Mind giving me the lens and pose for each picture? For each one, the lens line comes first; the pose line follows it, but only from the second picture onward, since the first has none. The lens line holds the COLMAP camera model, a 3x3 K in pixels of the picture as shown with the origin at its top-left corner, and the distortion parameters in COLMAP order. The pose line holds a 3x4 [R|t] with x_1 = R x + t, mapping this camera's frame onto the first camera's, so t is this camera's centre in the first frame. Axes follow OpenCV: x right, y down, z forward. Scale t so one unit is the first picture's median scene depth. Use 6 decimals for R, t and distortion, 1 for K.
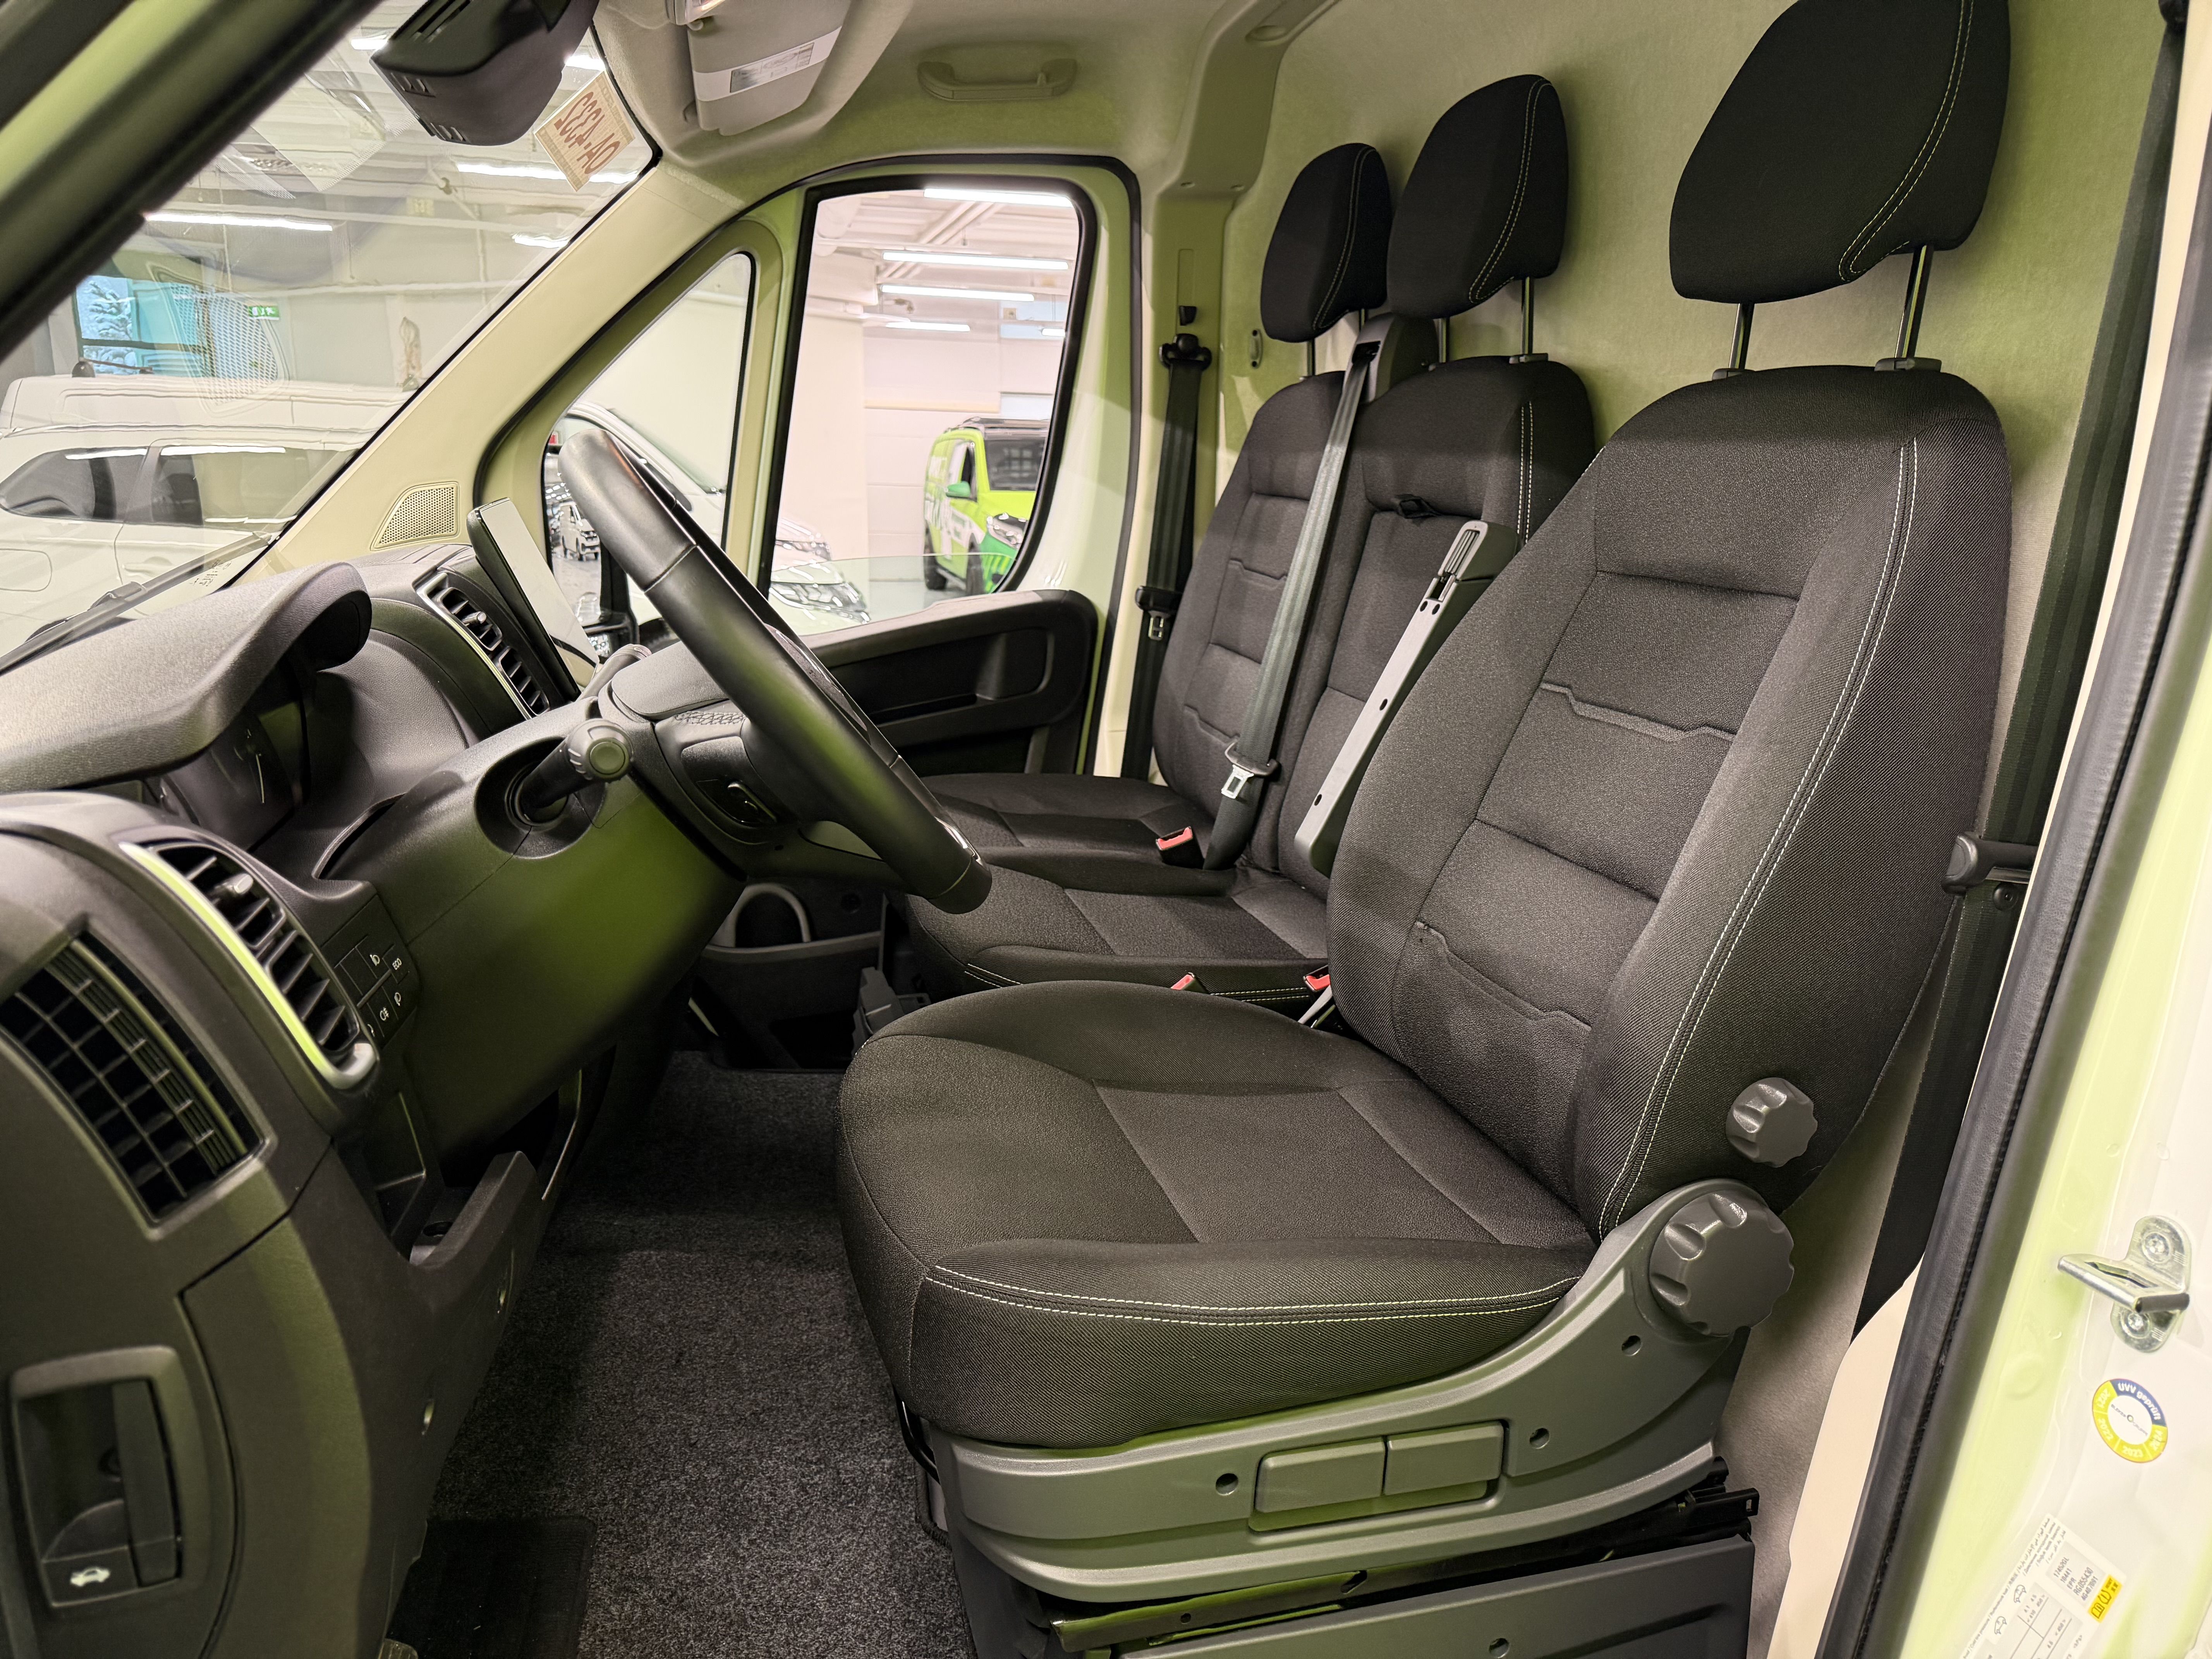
lens RADIAL K [[1549.7, 0, 1127.6], [0, 1549.7, 836.8], [0, 0, 1]] dist [0.038717, -0.064738]
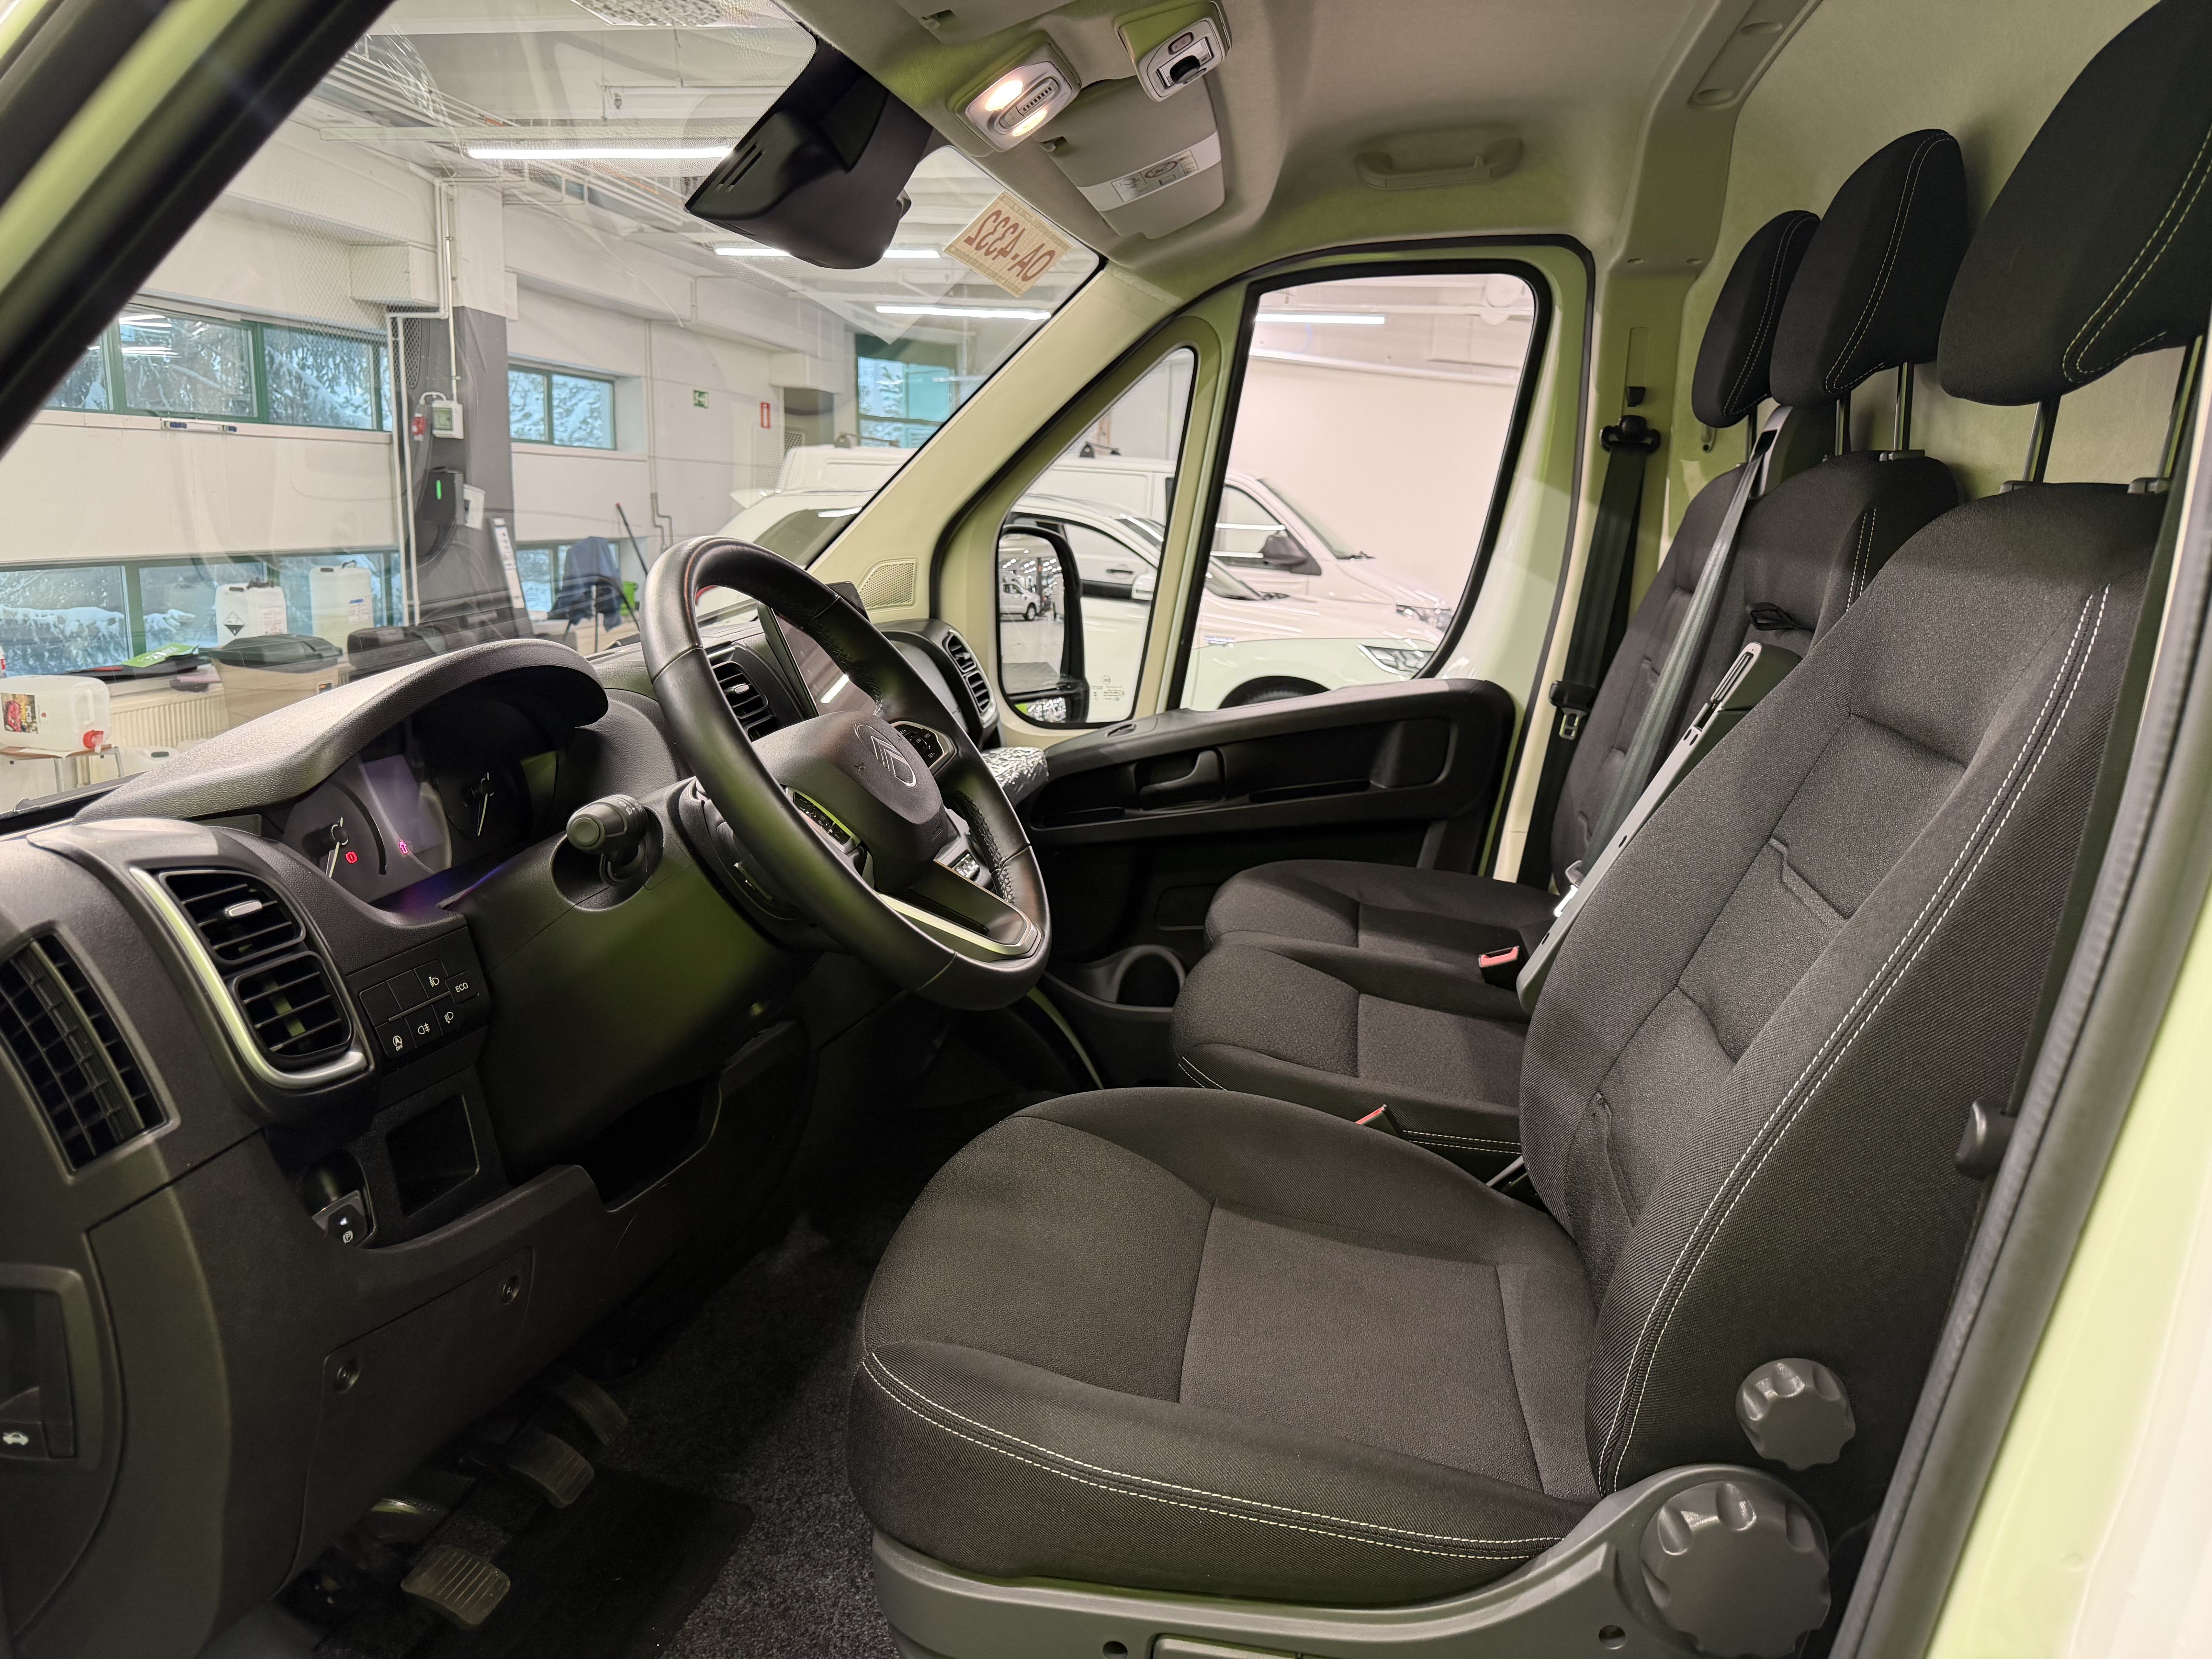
lens RADIAL K [[1549.7, 0, 1103.0], [0, 1549.7, 834.9], [0, 0, 1]] dist [0.038717, -0.064738]
pose [[0.911608, 0.099508, -0.398834, 0.176199], [-0.115280, 0.993209, -0.015690, -0.028800], [0.394564, 0.060280, 0.916889, 0.044706]]
